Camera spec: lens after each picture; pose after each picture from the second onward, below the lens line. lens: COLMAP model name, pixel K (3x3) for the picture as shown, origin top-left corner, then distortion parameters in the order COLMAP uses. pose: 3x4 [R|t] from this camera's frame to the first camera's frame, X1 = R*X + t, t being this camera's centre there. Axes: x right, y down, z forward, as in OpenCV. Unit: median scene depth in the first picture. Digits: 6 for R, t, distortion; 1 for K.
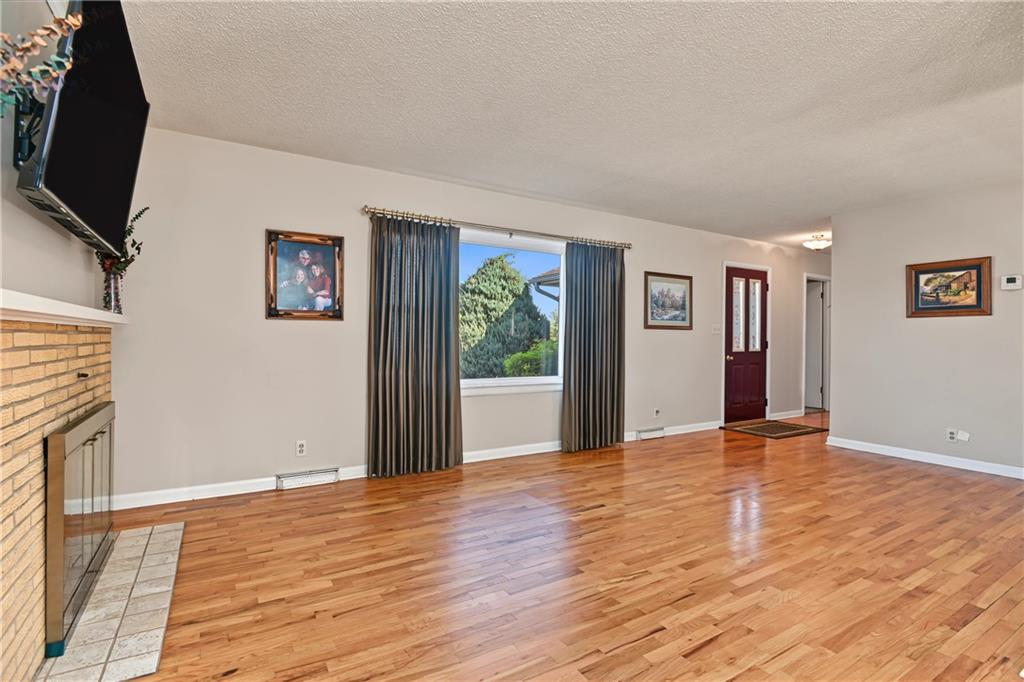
lens RADIAL K [[498.0, 0, 519.2], [0, 498.0, 338.9], [0, 0, 1]] dist [-0.011076, 0.000605]
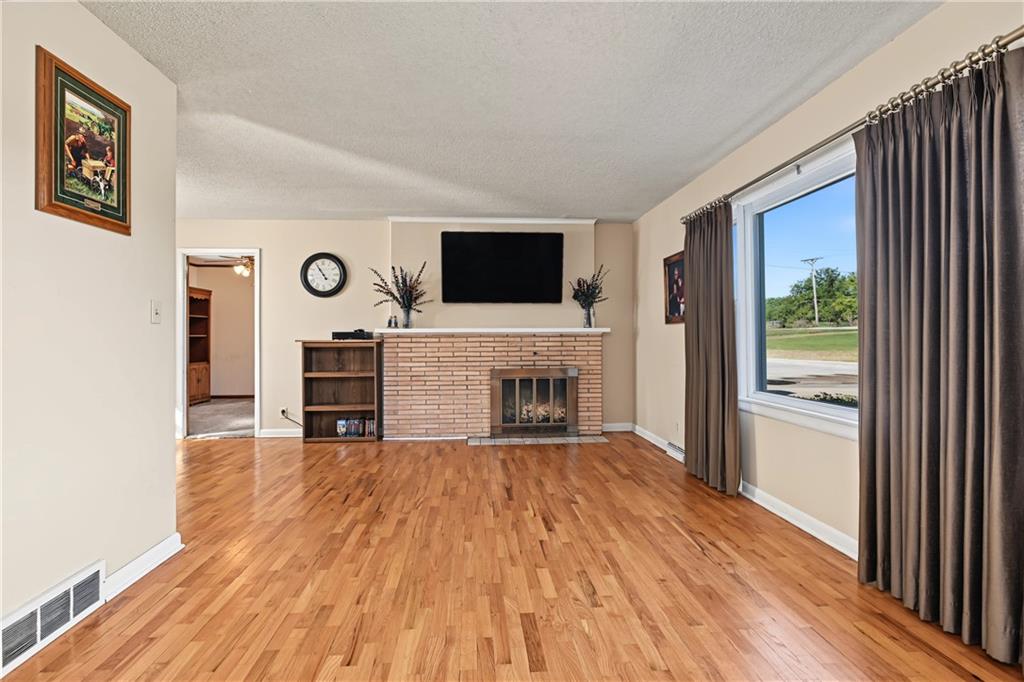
lens RADIAL K [[498.0, 0, 495.5], [0, 498.0, 337.8], [0, 0, 1]] dist [-0.011076, 0.000605]
pose [[-0.485392, -0.007902, -0.874261, 0.911157], [-0.001097, 0.999964, -0.008429, 0.006339], [0.874296, -0.003132, -0.485384, 1.251234]]
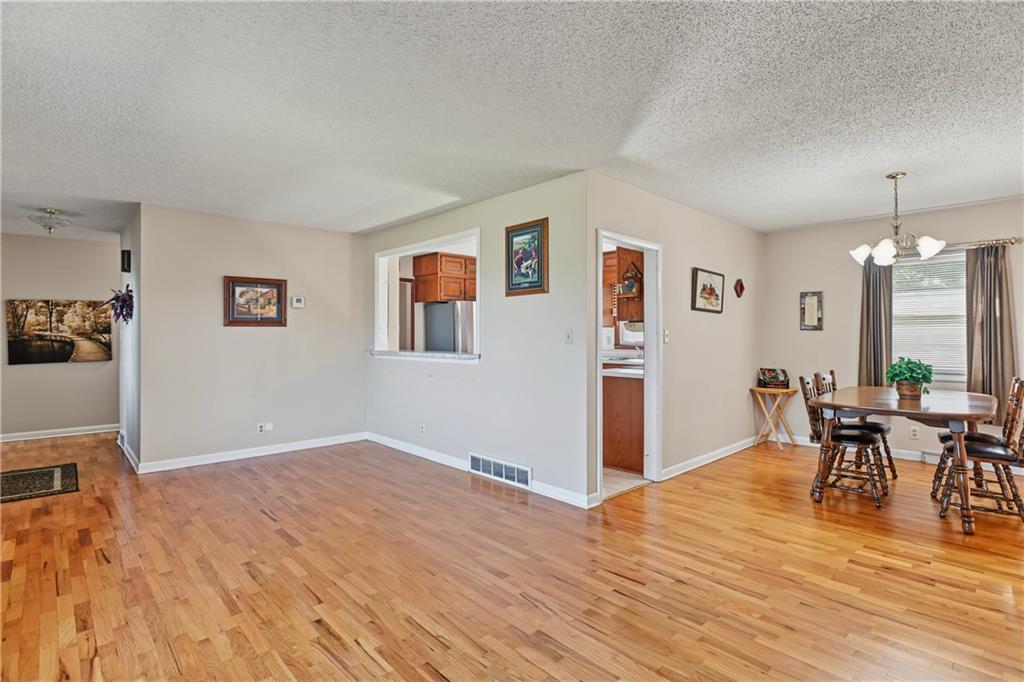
lens RADIAL K [[498.0, 0, 515.3], [0, 498.0, 333.9], [0, 0, 1]] dist [-0.011076, 0.000605]
pose [[-0.209385, -0.007063, 0.977808, -0.490966], [-0.002987, 0.999974, 0.006584, -0.047015], [-0.977829, -0.001542, -0.209401, 0.825681]]
